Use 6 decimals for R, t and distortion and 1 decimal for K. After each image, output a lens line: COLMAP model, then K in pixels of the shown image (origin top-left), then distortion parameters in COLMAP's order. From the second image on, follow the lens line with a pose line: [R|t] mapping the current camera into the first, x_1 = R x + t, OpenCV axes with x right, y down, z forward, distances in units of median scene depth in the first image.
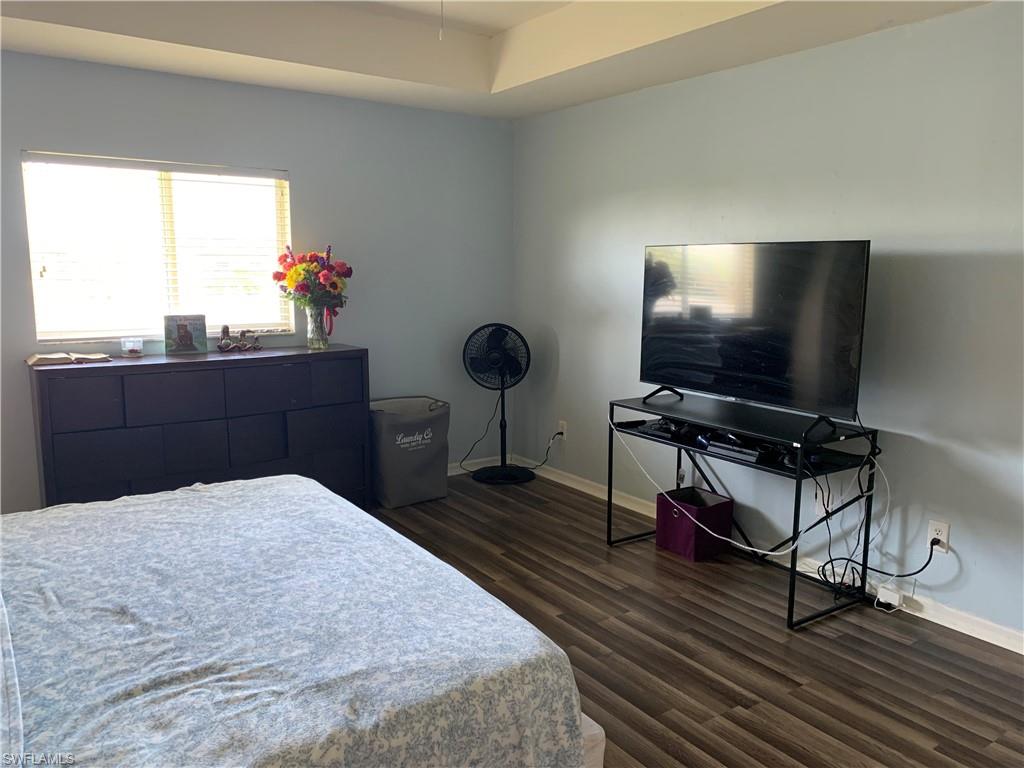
lens RADIAL K [[783.3, 0, 512.0], [0, 783.3, 384.0], [0, 0, 1]] dist [0.029713, -0.011622]
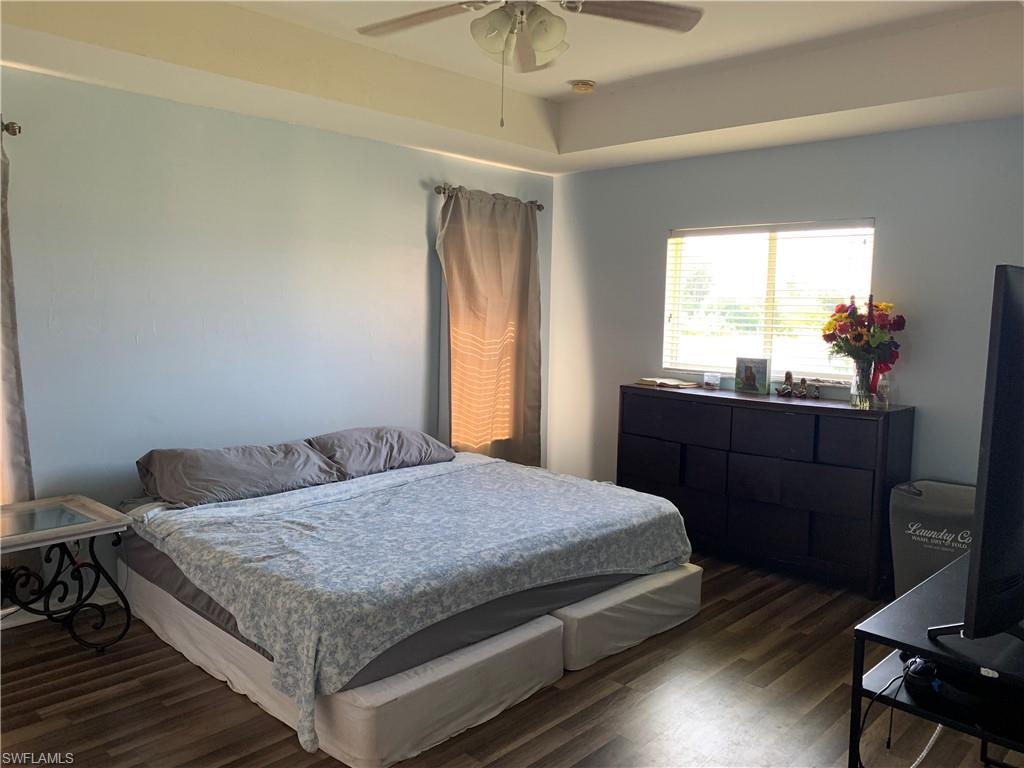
lens RADIAL K [[783.3, 0, 512.0], [0, 783.3, 384.0], [0, 0, 1]] dist [0.029713, -0.011622]
pose [[0.196793, 0.096179, -0.975716, 0.616625], [-0.168723, 0.983652, 0.062932, -0.064478], [0.965818, 0.152241, 0.209803, 0.443856]]
